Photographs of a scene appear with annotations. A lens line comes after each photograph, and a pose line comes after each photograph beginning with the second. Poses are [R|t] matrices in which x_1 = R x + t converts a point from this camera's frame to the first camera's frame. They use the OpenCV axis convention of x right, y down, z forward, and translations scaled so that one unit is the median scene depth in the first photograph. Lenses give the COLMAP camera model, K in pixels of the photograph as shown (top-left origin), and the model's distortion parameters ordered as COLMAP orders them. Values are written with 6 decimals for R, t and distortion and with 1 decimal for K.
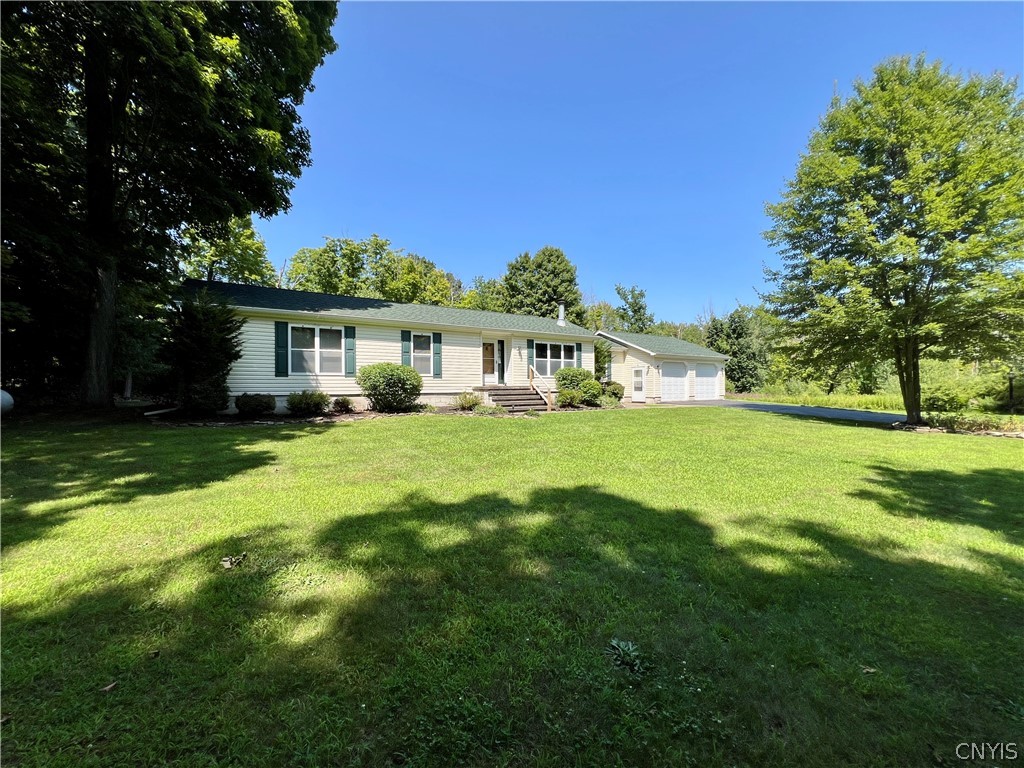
lens RADIAL K [[412.4, 0, 507.6], [0, 412.4, 382.2], [0, 0, 1]] dist [-0.001407, 0.000401]
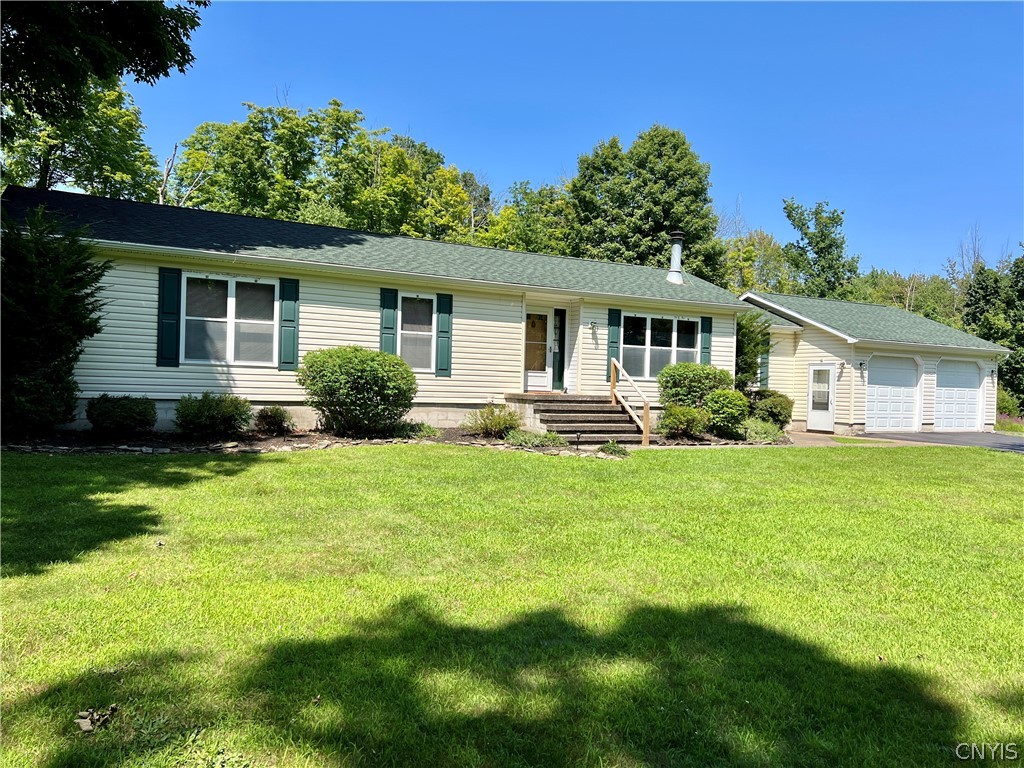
lens RADIAL K [[764.3, 0, 509.3], [0, 764.3, 384.1], [0, 0, 1]] dist [0.065861, -0.072602]
pose [[0.996321, 0.035578, -0.077960, -0.001404], [-0.034776, 0.999328, 0.011619, -0.014690], [0.078321, -0.008865, 0.996889, -0.010459]]
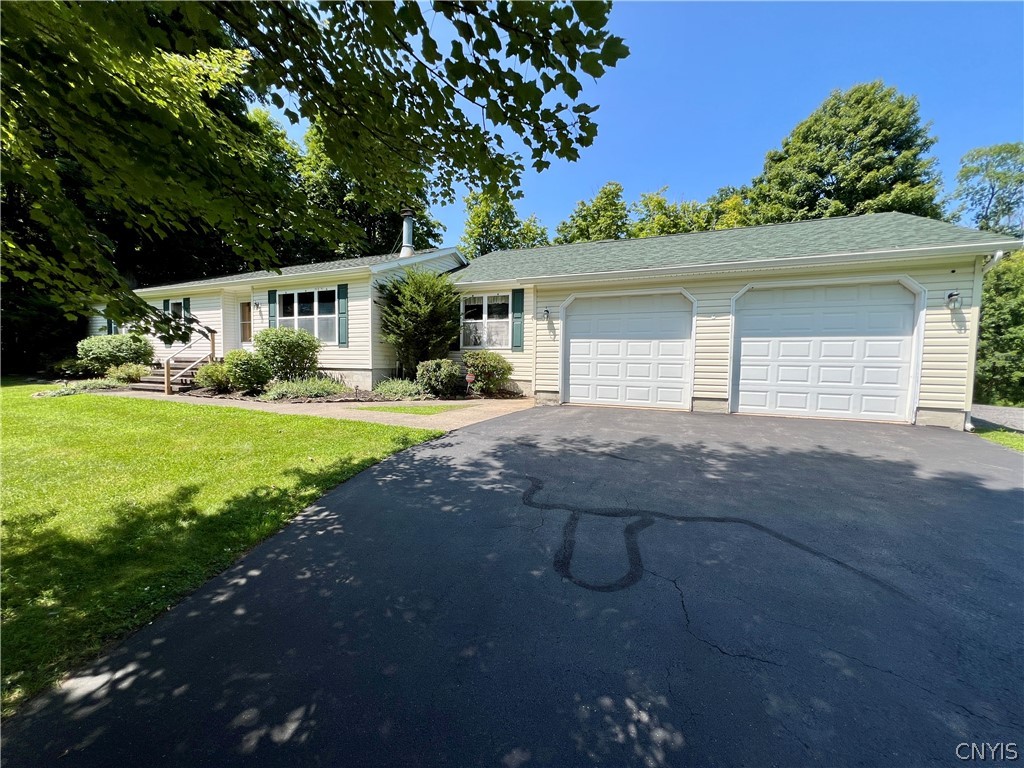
lens RADIAL K [[412.4, 0, 507.6], [0, 412.4, 382.2], [0, 0, 1]] dist [-0.001407, 0.000401]
pose [[0.537149, 0.057525, -0.841524, 0.987230], [-0.006637, 0.997929, 0.063981, 0.003474], [0.843461, -0.028782, 0.536418, 1.104550]]
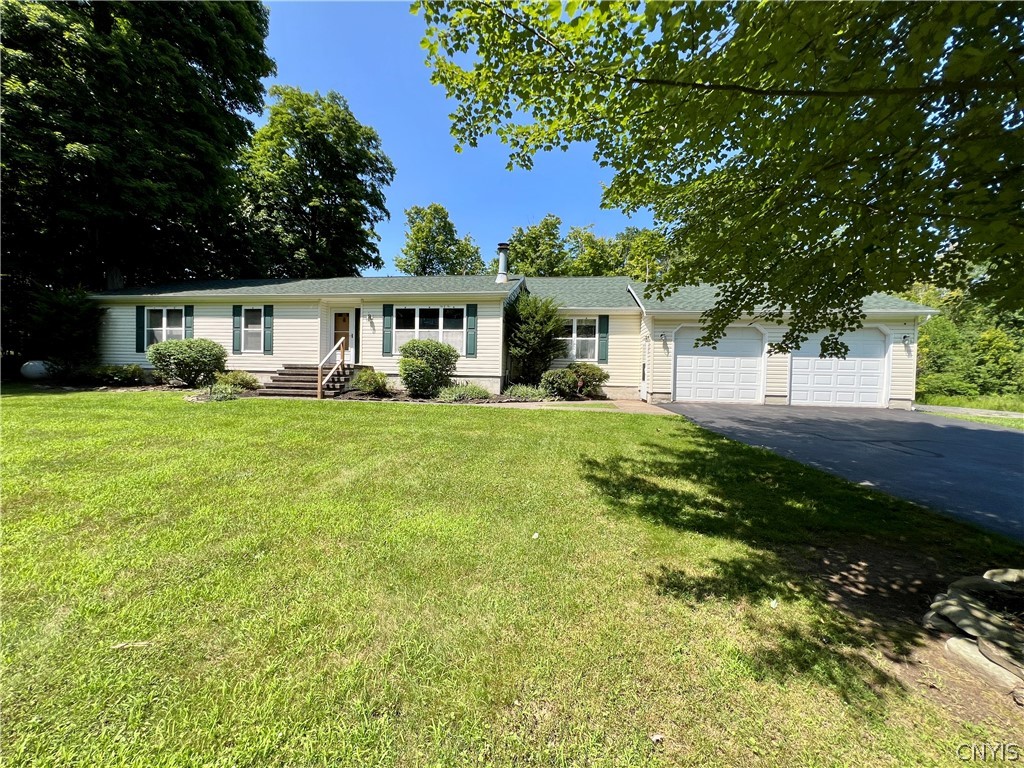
lens RADIAL K [[411.4, 0, 508.7], [0, 411.4, 384.7], [0, 0, 1]] dist [-0.002591, 0.000556]
pose [[0.747503, 0.038260, -0.663156, 0.838315], [-0.018451, 0.999151, 0.036848, 0.013334], [0.664002, -0.015308, 0.747574, 0.669367]]
